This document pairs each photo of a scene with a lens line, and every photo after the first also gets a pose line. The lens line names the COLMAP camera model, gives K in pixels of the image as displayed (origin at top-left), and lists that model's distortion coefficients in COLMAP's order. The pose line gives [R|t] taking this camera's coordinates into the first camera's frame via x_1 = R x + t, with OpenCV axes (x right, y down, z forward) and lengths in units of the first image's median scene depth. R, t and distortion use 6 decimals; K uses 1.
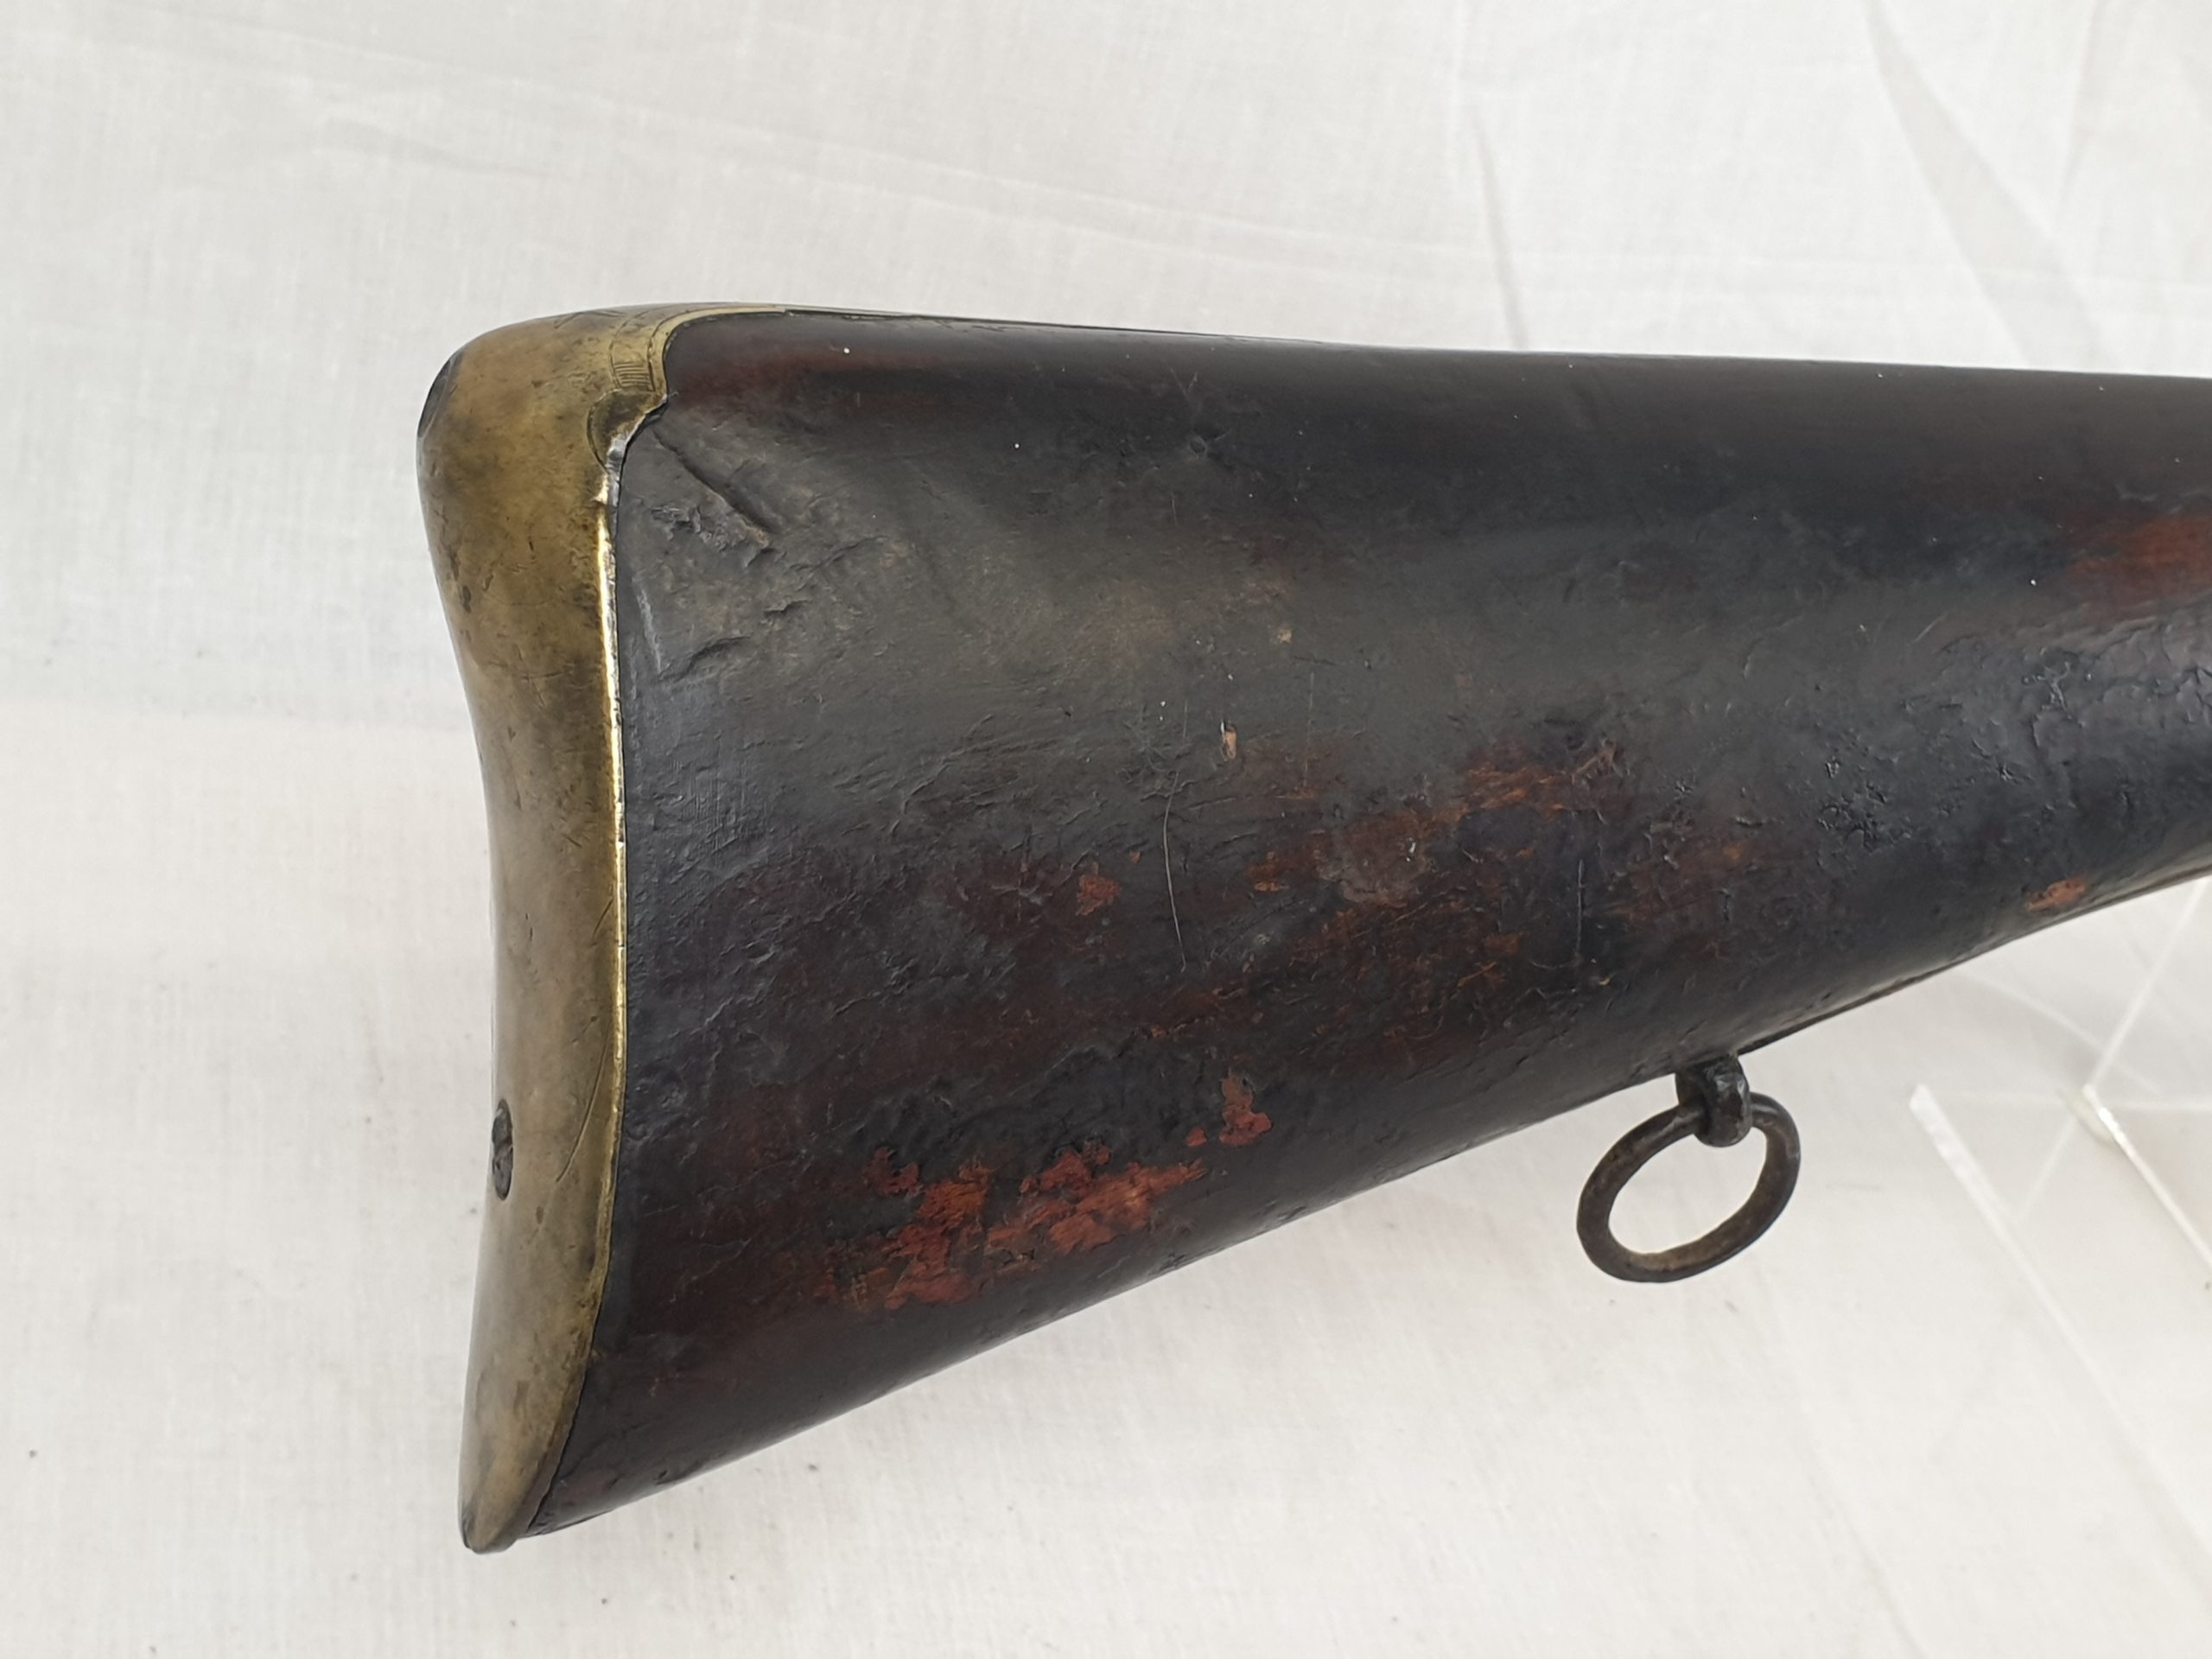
lens RADIAL K [[1824.7, 0, 1098.8], [0, 1824.7, 815.3], [0, 0, 1]] dist [0.024799, -0.006325]
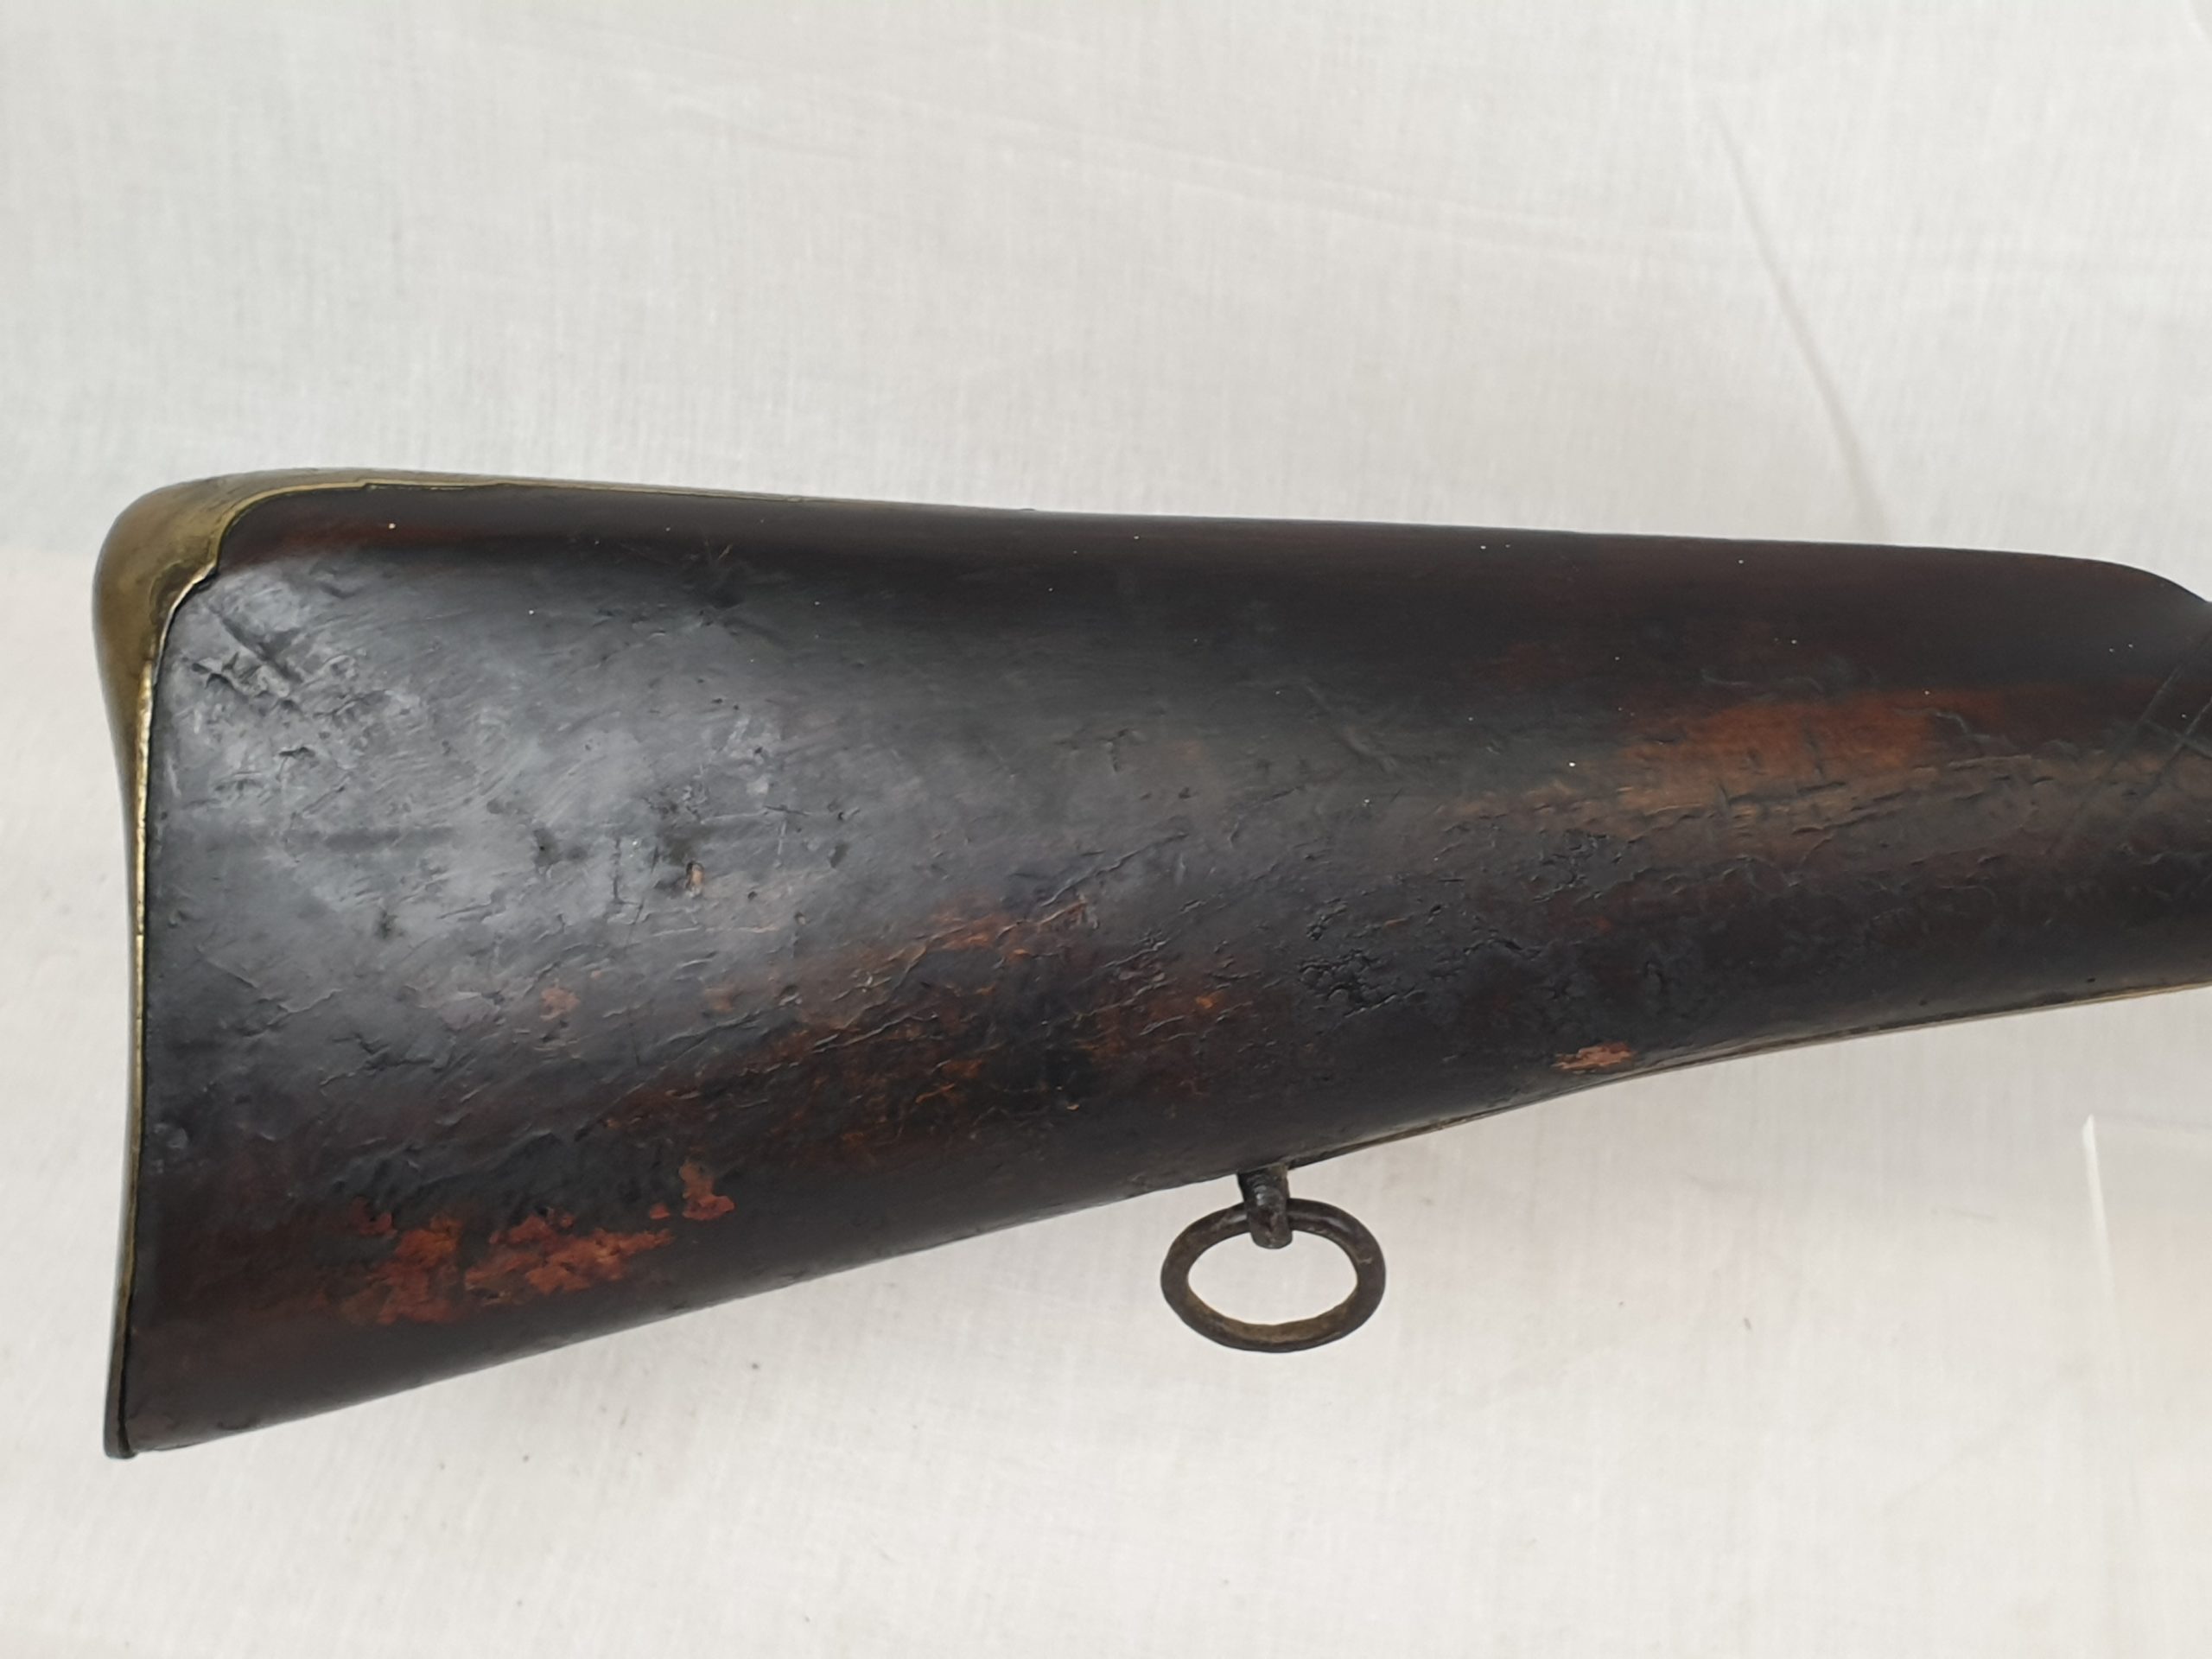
lens RADIAL K [[1706.5, 0, 1226.1], [0, 1706.5, 774.5], [0, 0, 1]] dist [0.070230, -0.114988]
pose [[0.976743, 0.083586, -0.197449, 0.601499], [-0.073784, 0.995672, 0.056501, -0.190098], [0.201317, -0.040618, 0.978684, 0.010062]]
